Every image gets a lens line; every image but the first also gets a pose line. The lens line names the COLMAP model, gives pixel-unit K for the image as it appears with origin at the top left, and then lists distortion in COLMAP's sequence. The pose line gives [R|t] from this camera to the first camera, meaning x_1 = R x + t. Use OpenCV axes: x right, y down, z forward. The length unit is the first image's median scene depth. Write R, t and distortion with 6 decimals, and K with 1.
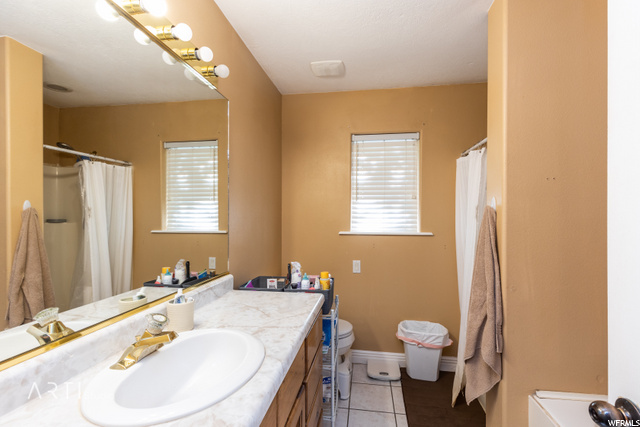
lens RADIAL K [[288.7, 0, 321.9], [0, 288.7, 214.8], [0, 0, 1]] dist [0.005595, -0.001724]
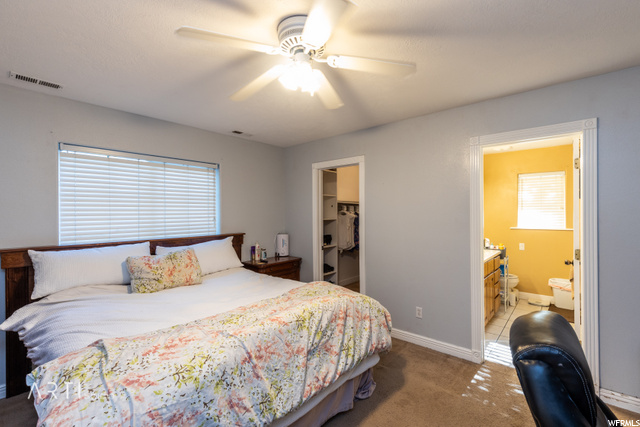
lens RADIAL K [[288.7, 0, 319.0], [0, 288.7, 211.7], [0, 0, 1]] dist [0.005595, -0.001724]
pose [[0.851251, -0.006299, -0.524721, -0.009311], [0.007548, 0.999971, 0.000240, -0.052477], [0.524705, -0.004165, 0.851274, -1.254755]]
